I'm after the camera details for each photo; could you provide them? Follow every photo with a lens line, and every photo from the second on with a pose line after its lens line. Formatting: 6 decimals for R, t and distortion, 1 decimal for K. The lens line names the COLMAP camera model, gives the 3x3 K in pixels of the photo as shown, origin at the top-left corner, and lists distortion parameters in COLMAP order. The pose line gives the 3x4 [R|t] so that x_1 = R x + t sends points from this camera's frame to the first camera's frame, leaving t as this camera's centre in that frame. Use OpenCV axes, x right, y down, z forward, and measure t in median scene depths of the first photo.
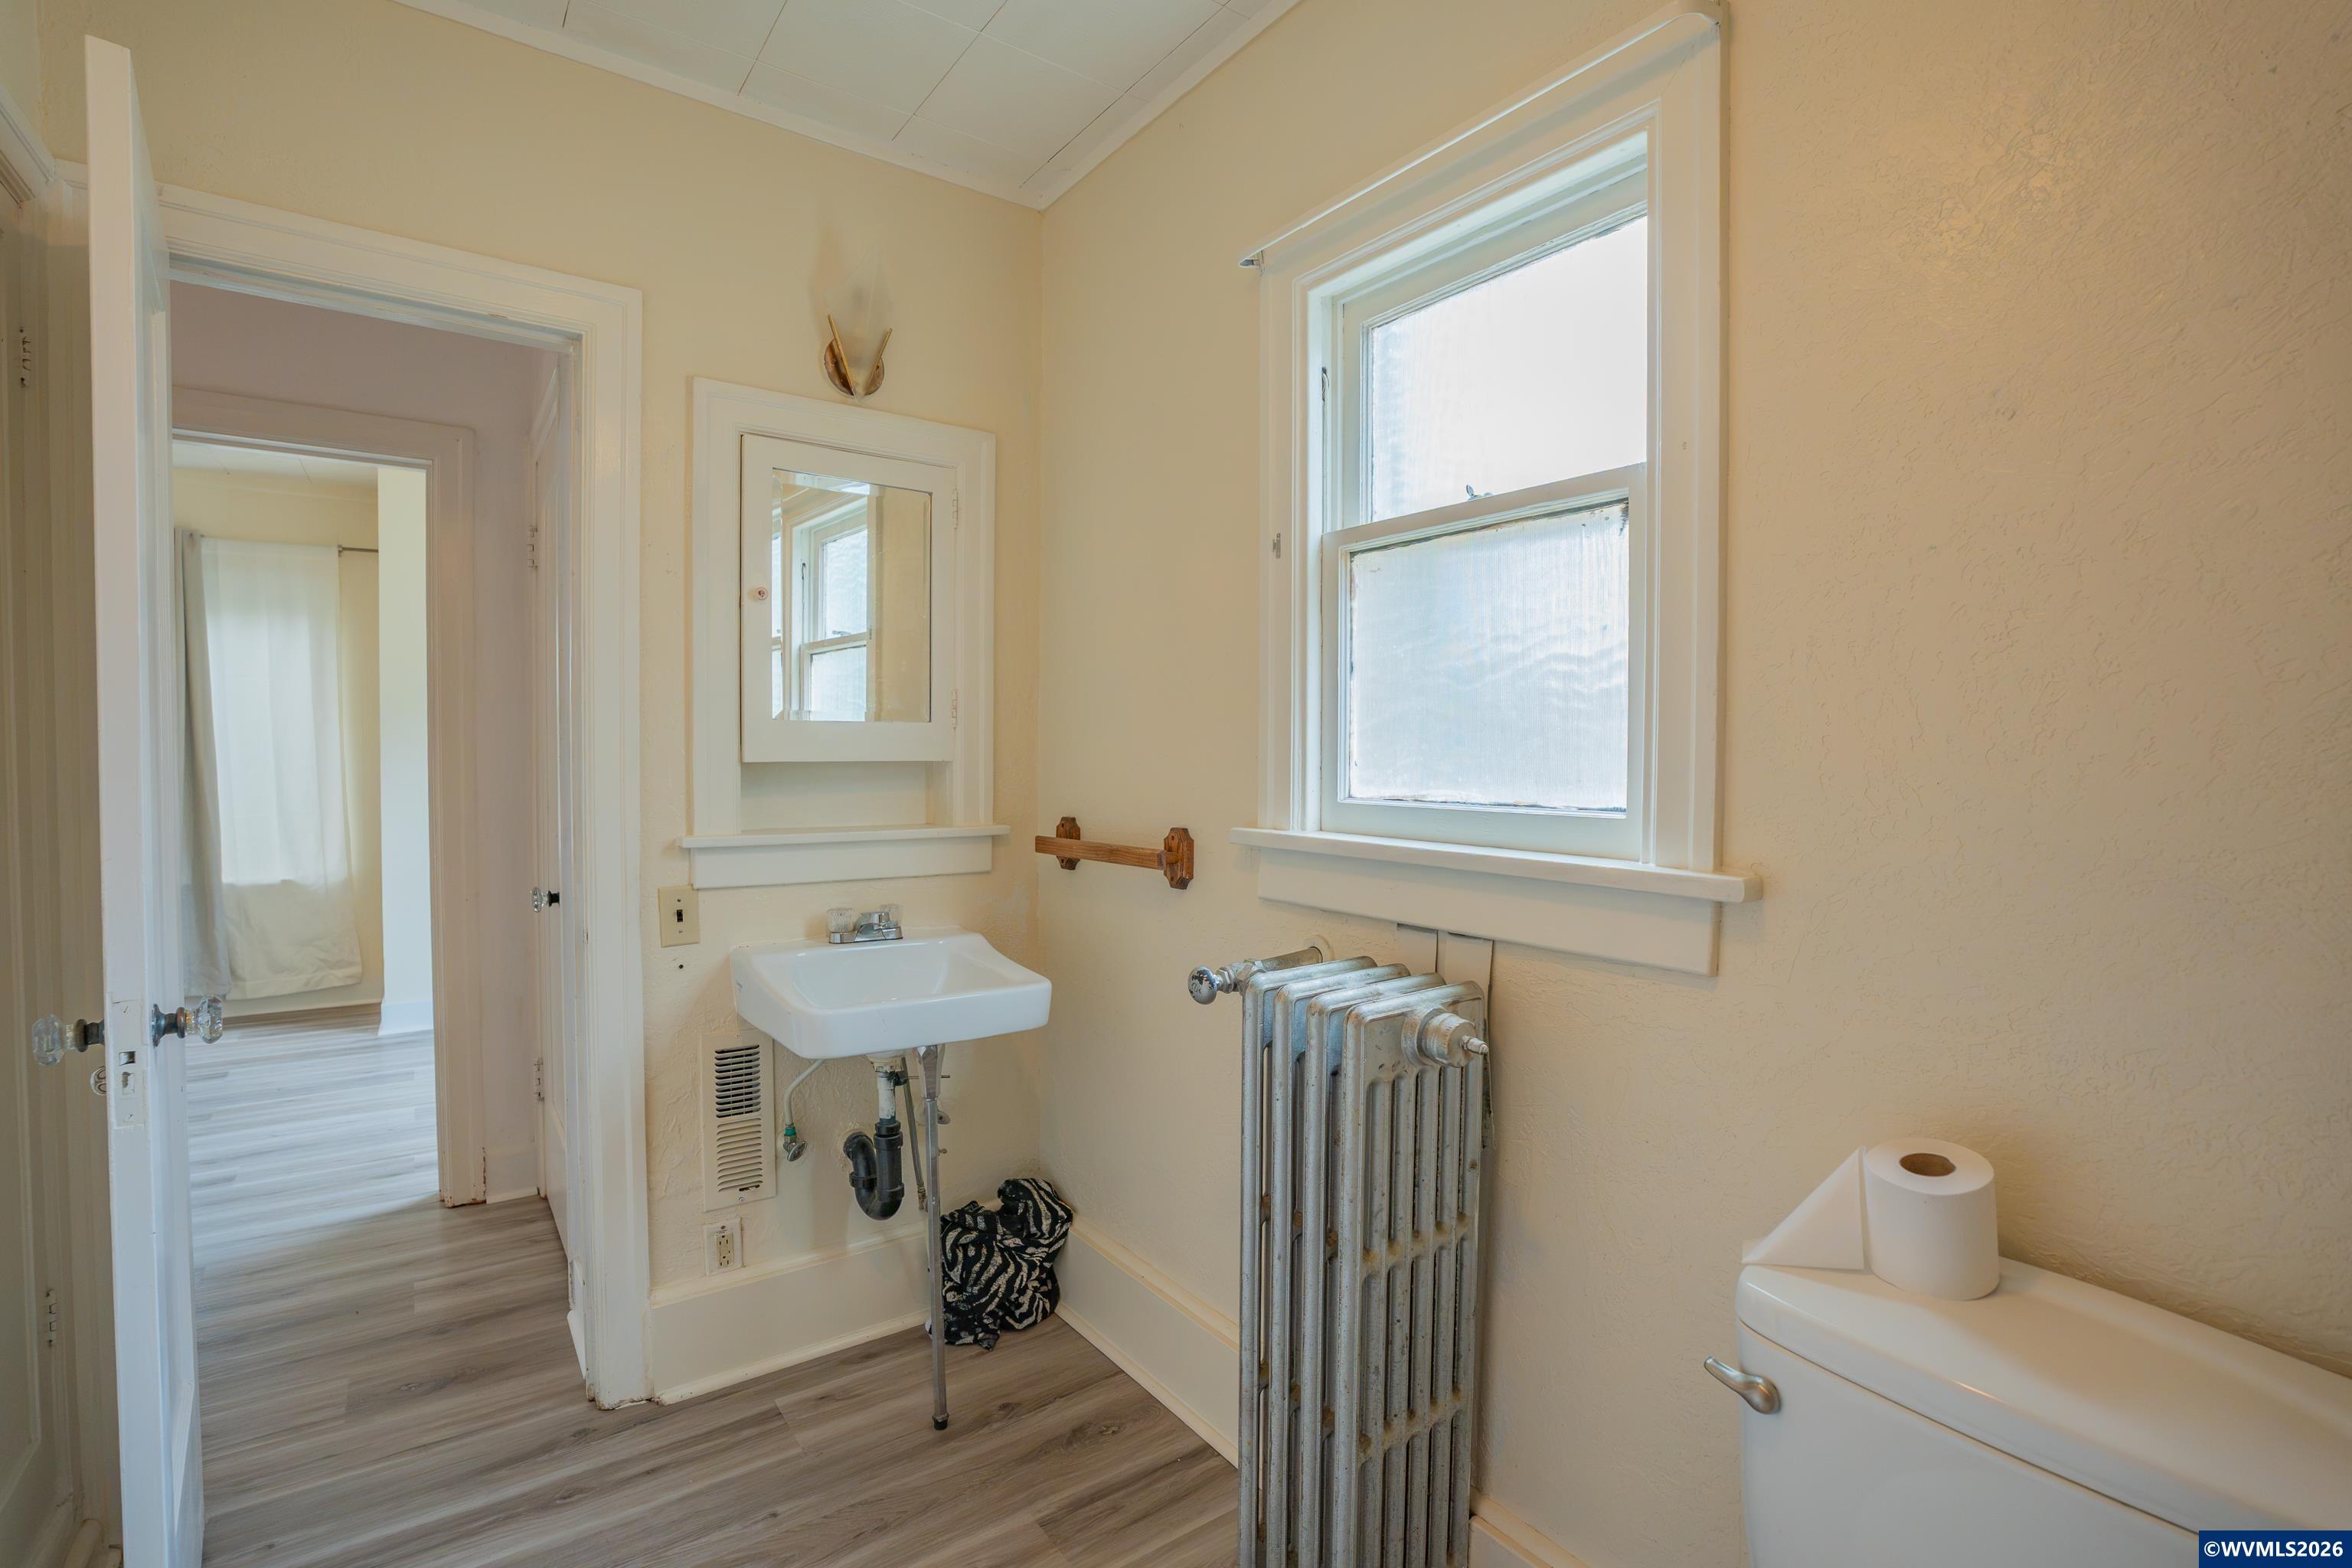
lens RADIAL K [[1084.4, 0, 1162.2], [0, 1084.4, 778.9], [0, 0, 1]] dist [-0.050562, 0.010686]
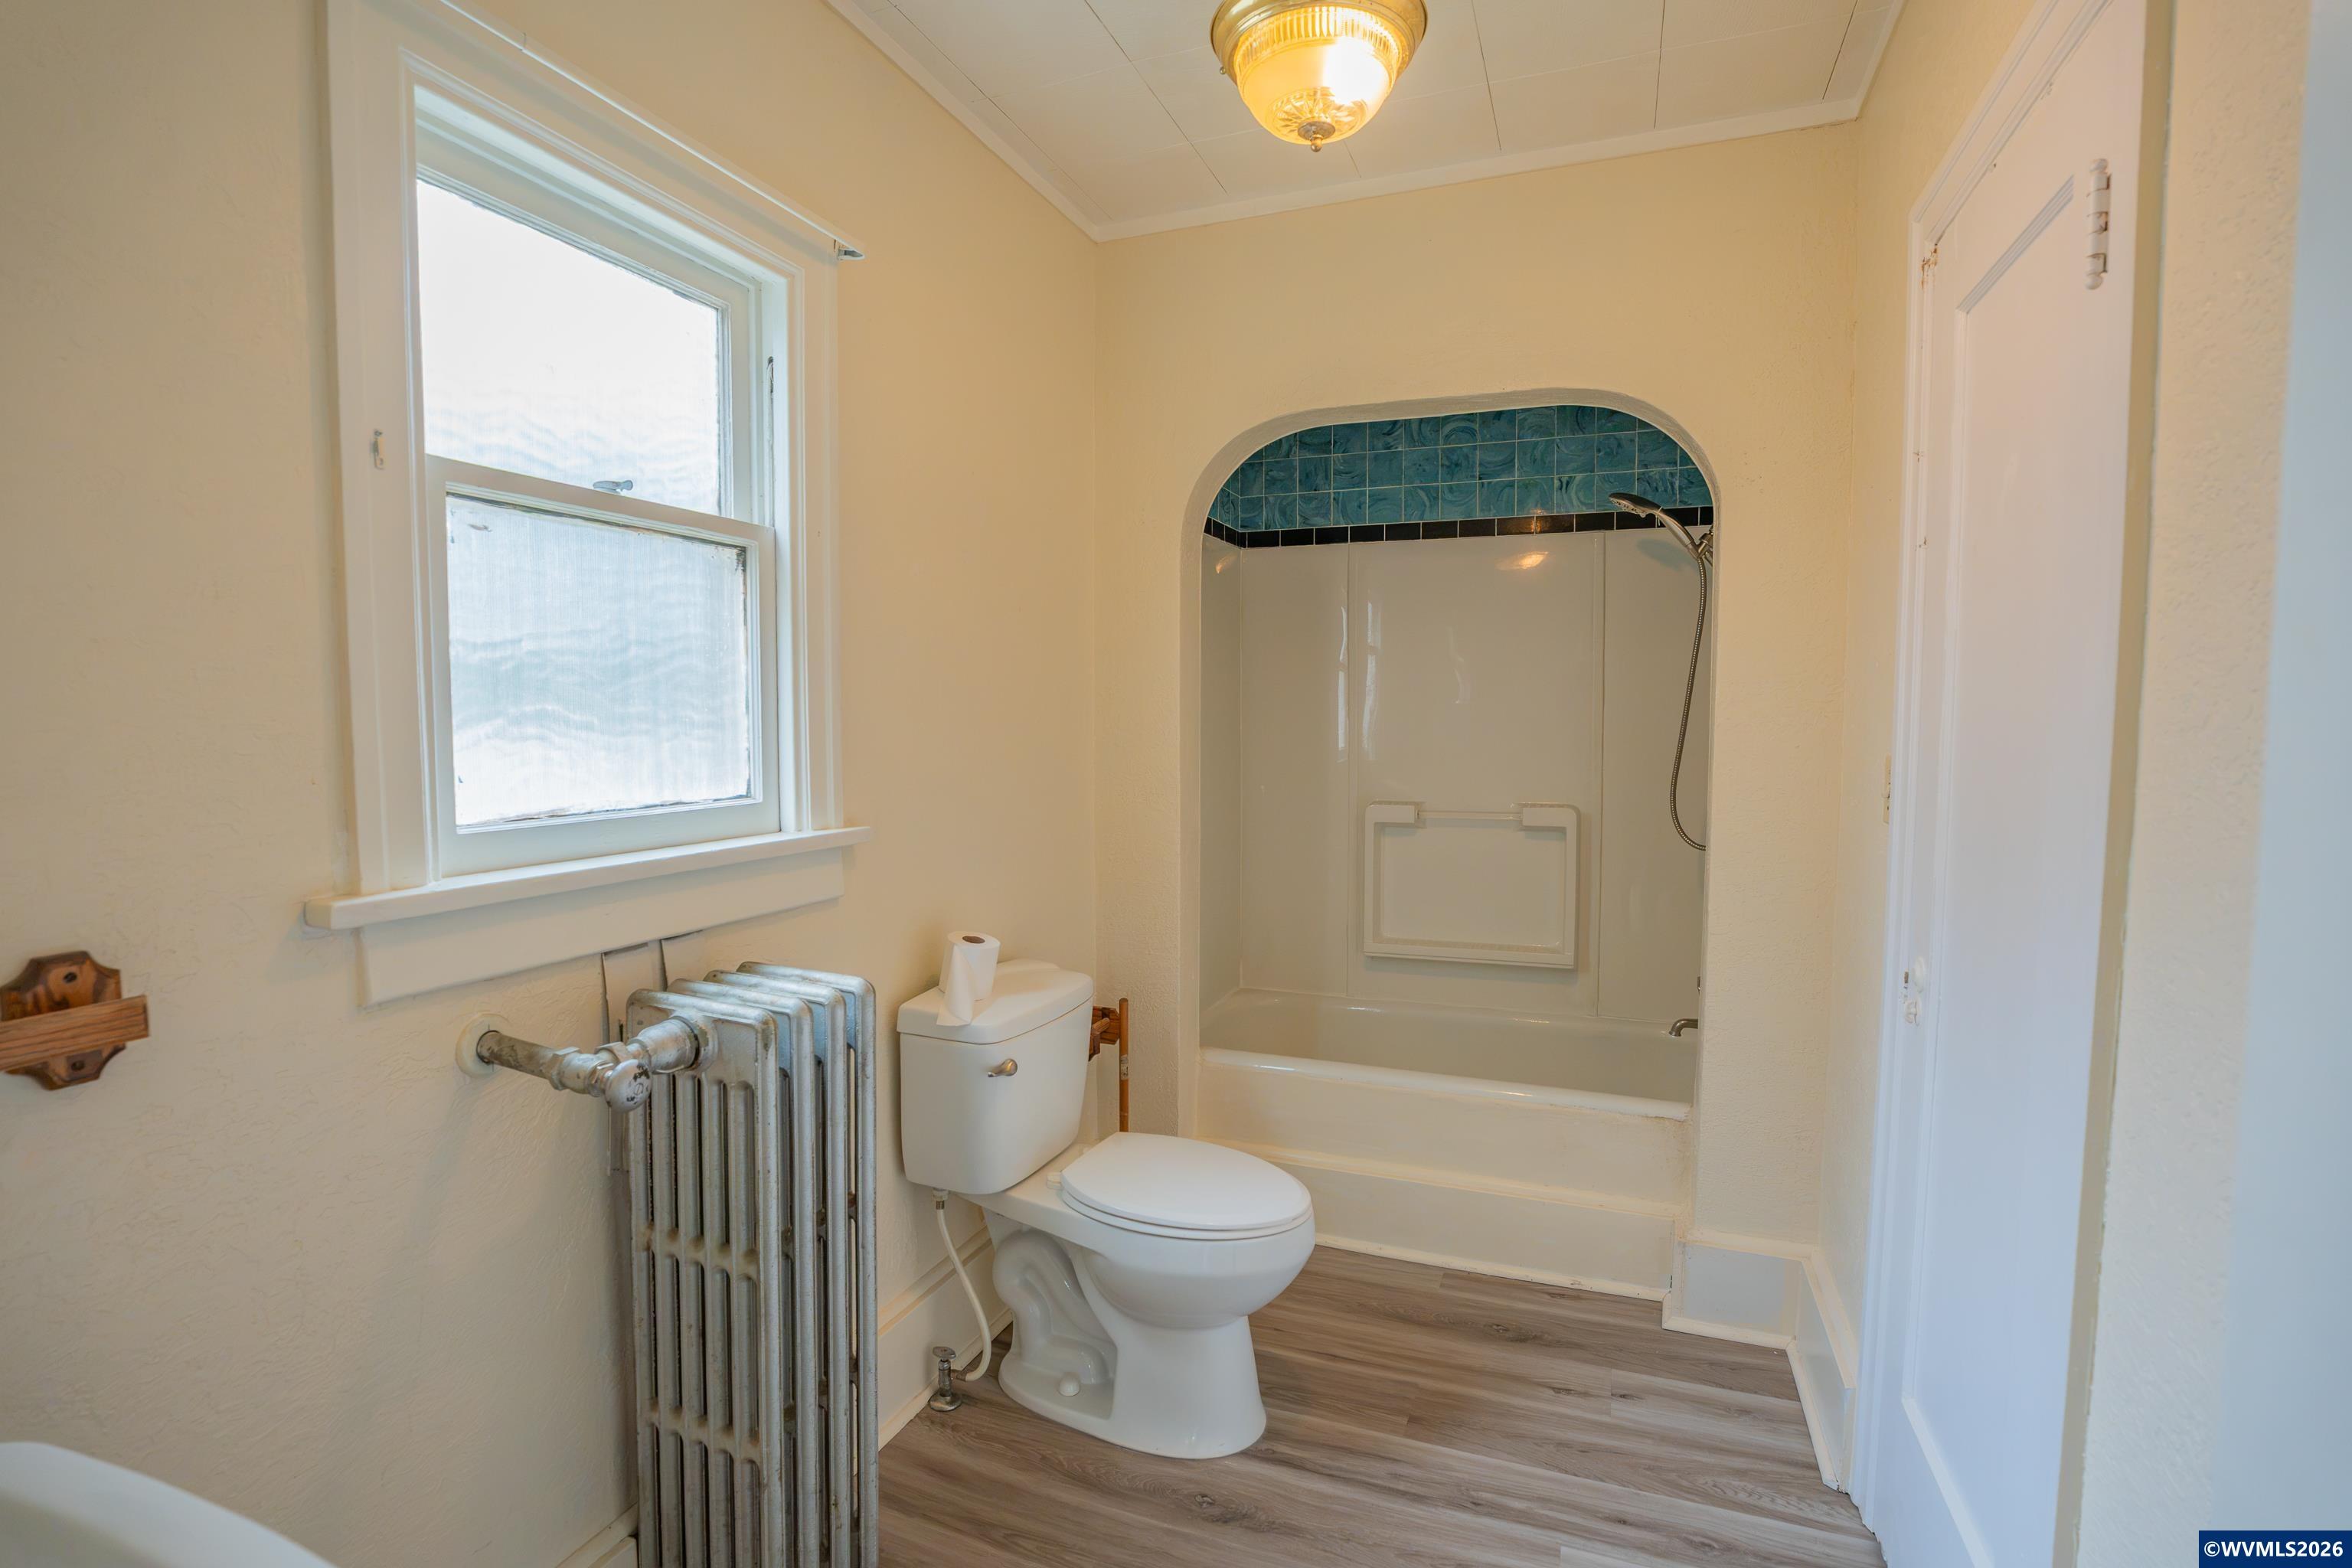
lens RADIAL K [[1084.4, 0, 1179.7], [0, 1084.4, 780.8], [0, 0, 1]] dist [-0.050562, 0.010686]
pose [[-0.550633, -0.052791, 0.833077, -0.813969], [0.022177, 0.996721, 0.077820, -0.068746], [-0.834453, 0.061325, -0.547656, 1.153797]]
